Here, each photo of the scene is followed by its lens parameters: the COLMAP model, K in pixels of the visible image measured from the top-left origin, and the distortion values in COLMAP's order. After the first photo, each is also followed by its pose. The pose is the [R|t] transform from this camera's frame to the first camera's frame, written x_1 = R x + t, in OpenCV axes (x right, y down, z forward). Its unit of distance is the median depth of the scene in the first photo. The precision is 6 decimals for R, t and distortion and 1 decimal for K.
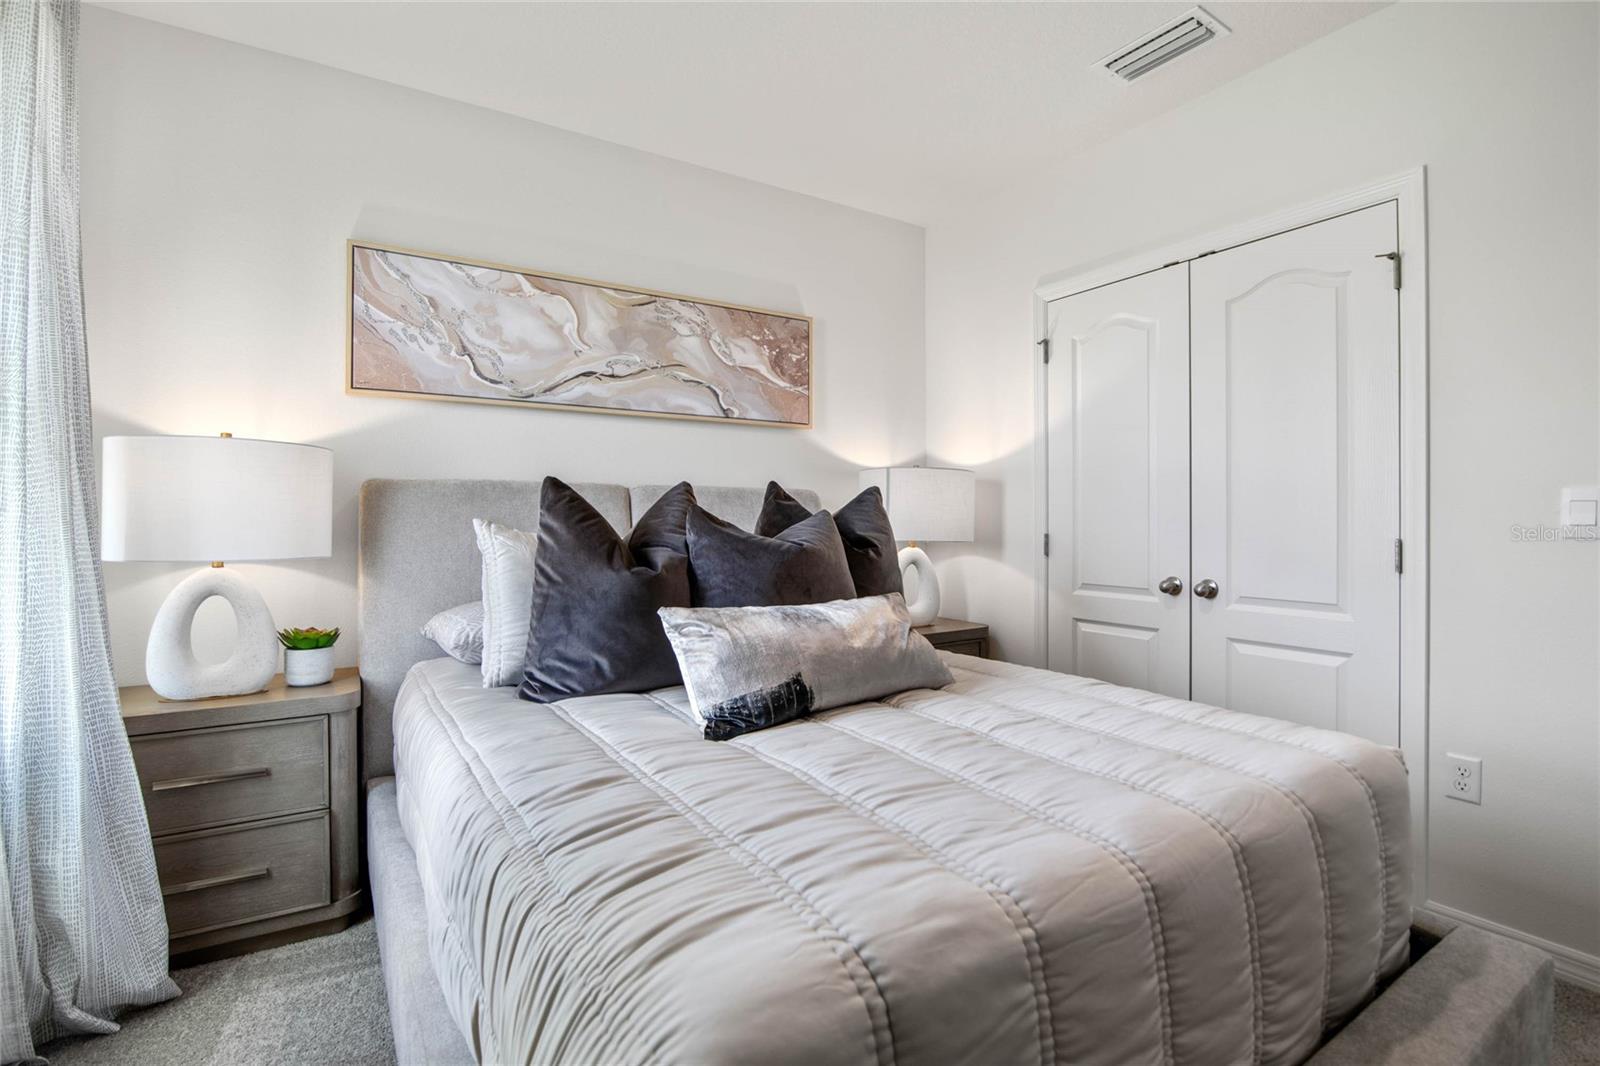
lens RADIAL K [[744.6, 0, 804.2], [0, 744.6, 511.6], [0, 0, 1]] dist [-0.000770, -0.000022]
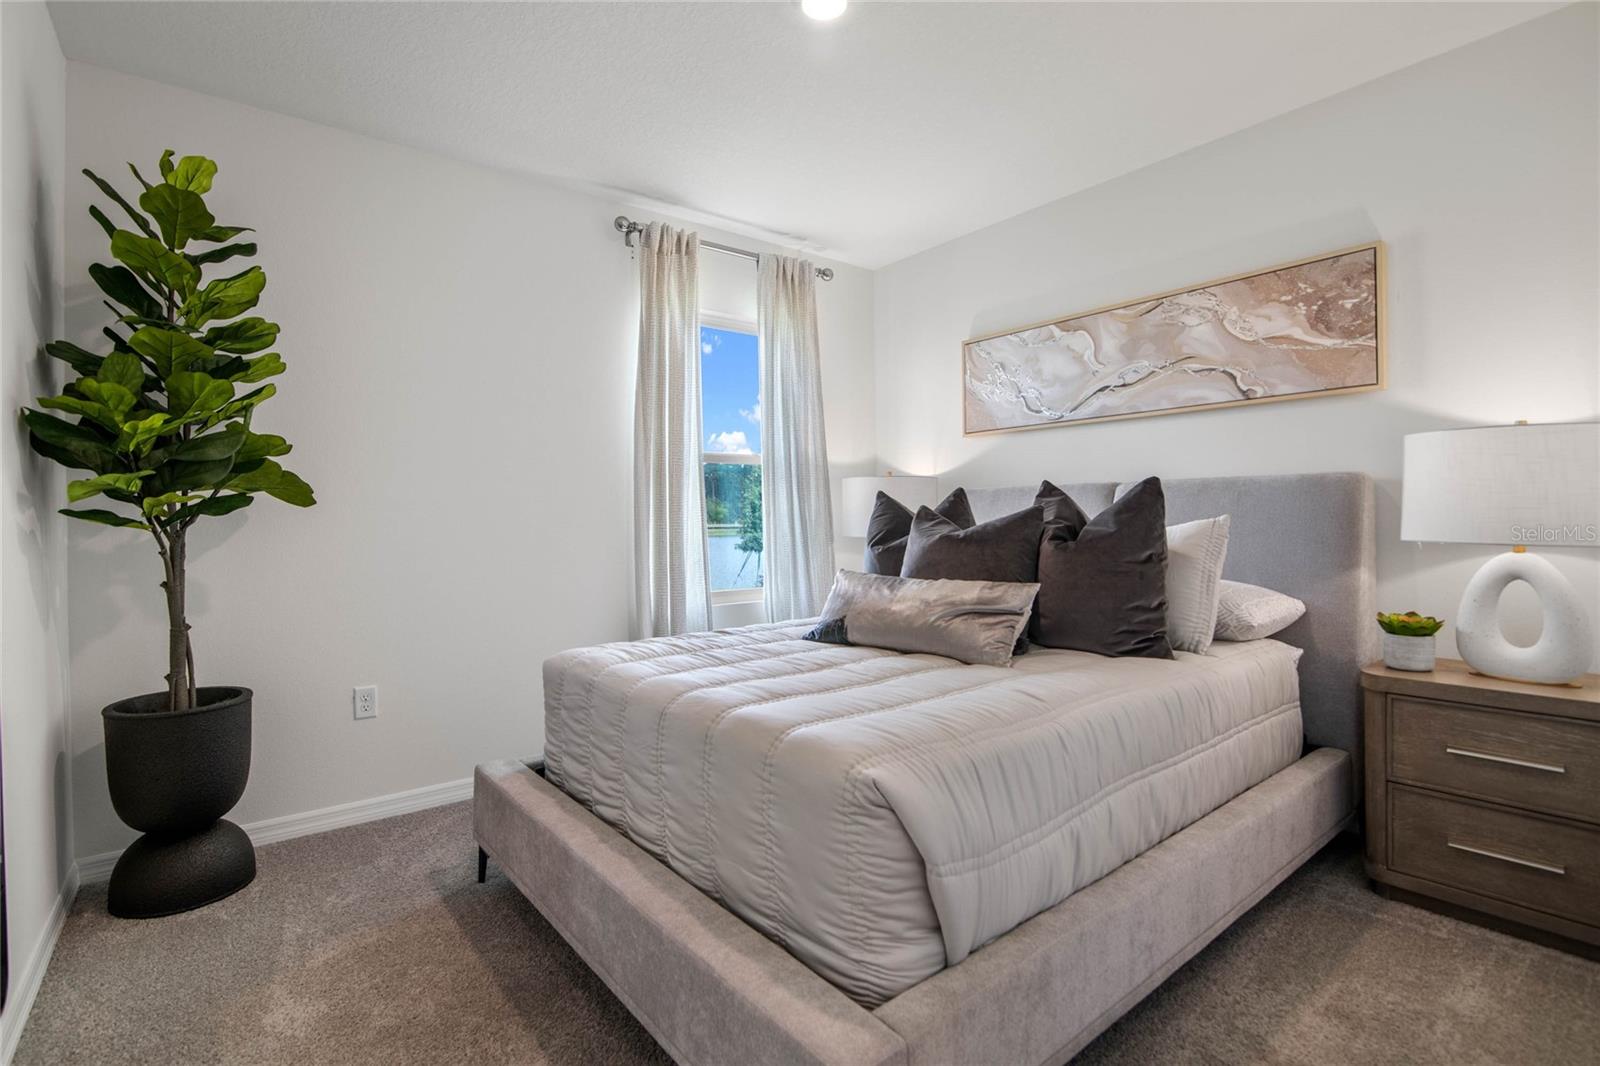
lens RADIAL K [[762.9, 0, 802.2], [0, 762.9, 524.8], [0, 0, 1]] dist [-0.001157, -0.000111]
pose [[0.108004, 0.013751, -0.994055, 0.818802], [0.030906, 0.999375, 0.017182, -0.006038], [0.993670, -0.032578, 0.107511, 0.376113]]
